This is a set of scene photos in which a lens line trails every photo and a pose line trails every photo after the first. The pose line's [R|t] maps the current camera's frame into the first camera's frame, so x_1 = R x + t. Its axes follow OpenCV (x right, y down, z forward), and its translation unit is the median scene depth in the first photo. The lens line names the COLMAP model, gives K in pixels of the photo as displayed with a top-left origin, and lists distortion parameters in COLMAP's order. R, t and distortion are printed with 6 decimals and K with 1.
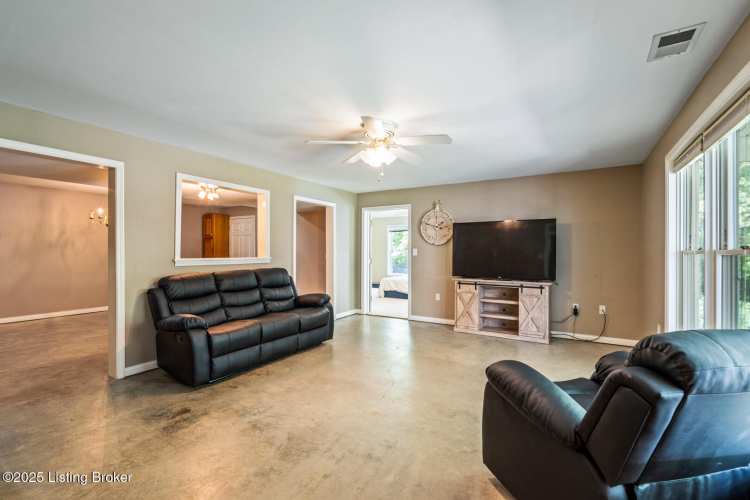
lens RADIAL K [[343.5, 0, 376.8], [0, 343.5, 250.6], [0, 0, 1]] dist [0.003299, 0.000709]
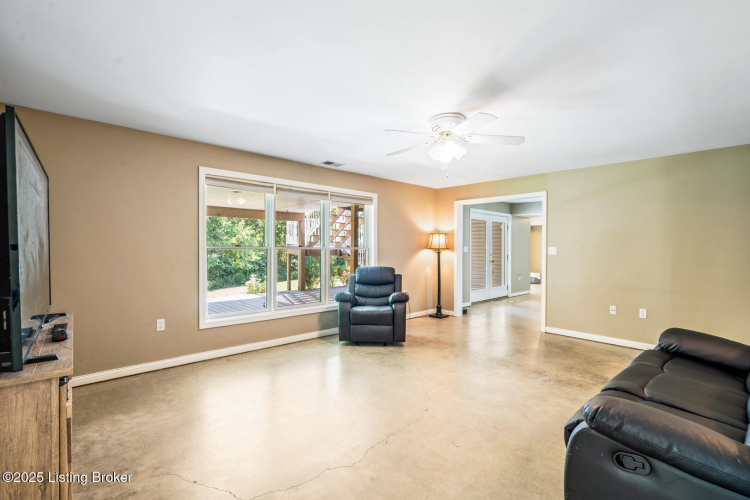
lens RADIAL K [[343.5, 0, 374.8], [0, 343.5, 252.7], [0, 0, 1]] dist [0.003299, 0.000709]
pose [[-0.962846, -0.004431, 0.270016, -0.079950], [-0.003778, 0.999989, 0.002936, 0.009989], [-0.270026, 0.001807, -0.962851, 2.421847]]
